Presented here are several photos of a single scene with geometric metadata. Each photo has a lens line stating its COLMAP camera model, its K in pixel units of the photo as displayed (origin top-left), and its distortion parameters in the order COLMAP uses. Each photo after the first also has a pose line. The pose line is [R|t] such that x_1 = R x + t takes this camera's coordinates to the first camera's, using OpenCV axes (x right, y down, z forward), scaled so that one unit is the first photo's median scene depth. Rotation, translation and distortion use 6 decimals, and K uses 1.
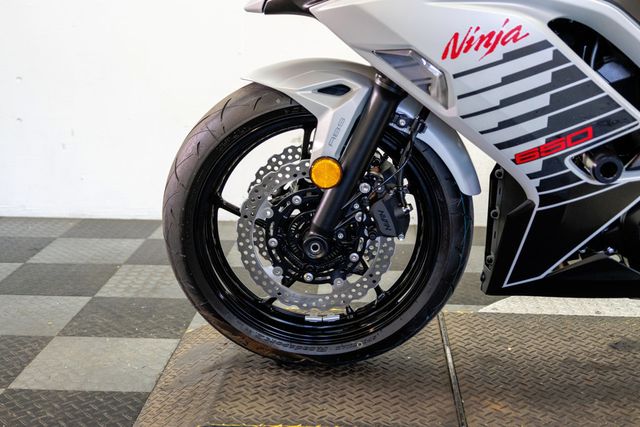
lens RADIAL K [[953.2, 0, 323.8], [0, 953.2, 215.0], [0, 0, 1]] dist [0.033931, 0.000000]
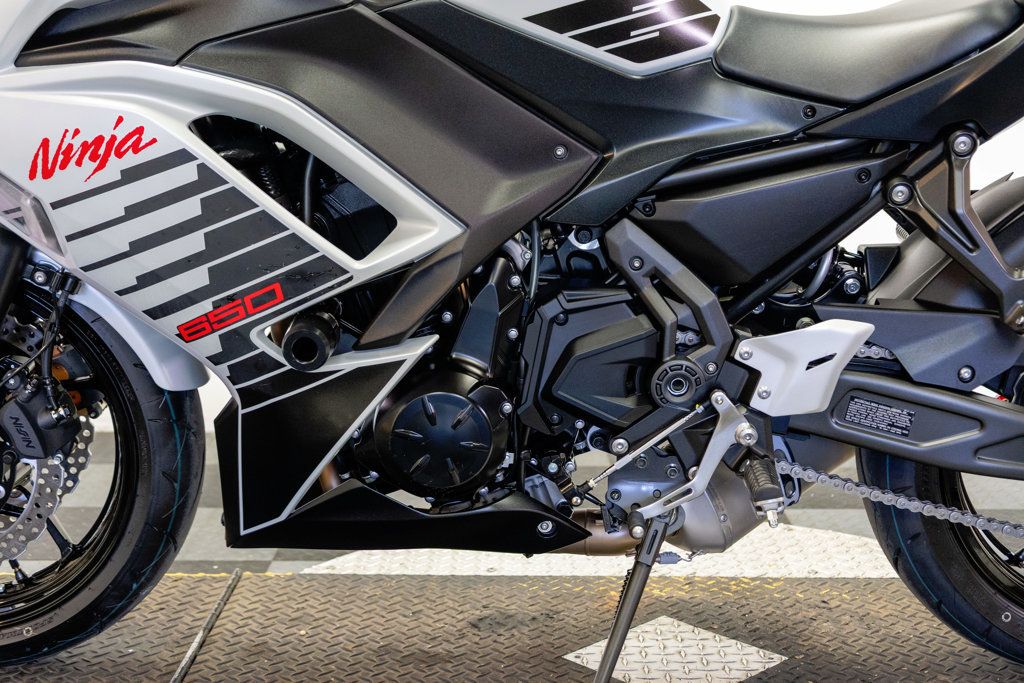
lens RADIAL K [[1525.0, 0, 502.1], [0, 1525.0, 343.4], [0, 0, 1]] dist [0.033931, 0.000000]
pose [[0.999181, -0.012733, 0.038421, 0.337498], [0.014495, 0.998839, -0.045939, -0.002260], [-0.037791, 0.046458, 0.998205, -0.021554]]
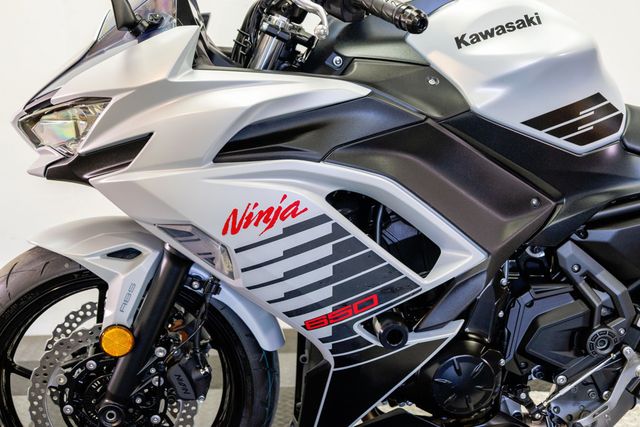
lens RADIAL K [[953.2, 0, 332.3], [0, 953.2, 219.0], [0, 0, 1]] dist [0.033931, 0.000000]
pose [[0.990091, -0.033189, 0.136449, 0.086800], [0.040140, 0.998016, -0.048515, -0.107803], [-0.134569, 0.053511, 0.989458, 0.008260]]
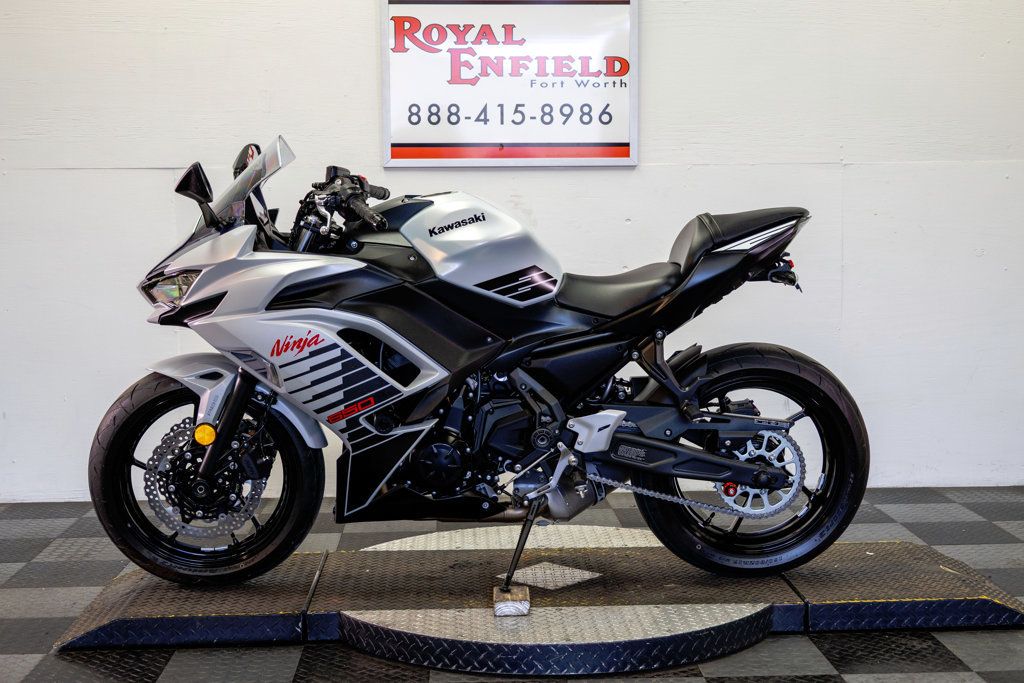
lens RADIAL K [[1525.0, 0, 513.3], [0, 1525.0, 350.2], [0, 0, 1]] dist [0.033931, 0.000000]
pose [[0.995840, -0.024809, 0.087674, 0.253113], [0.035577, 0.991709, -0.123479, 0.123720], [-0.083883, 0.126084, 0.988467, -1.252482]]
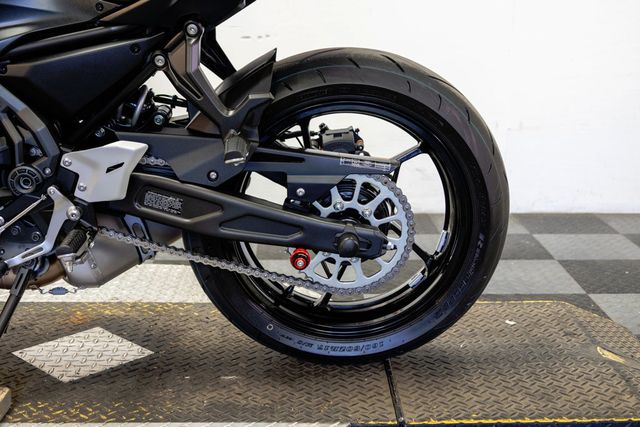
lens RADIAL K [[953.2, 0, 316.2], [0, 953.2, 210.1], [0, 0, 1]] dist [0.033931, 0.000000]
pose [[0.997933, -0.014336, 0.062648, 0.711588], [0.013623, 0.999838, 0.011788, 0.001804], [-0.062807, -0.010910, 0.997966, -0.027797]]
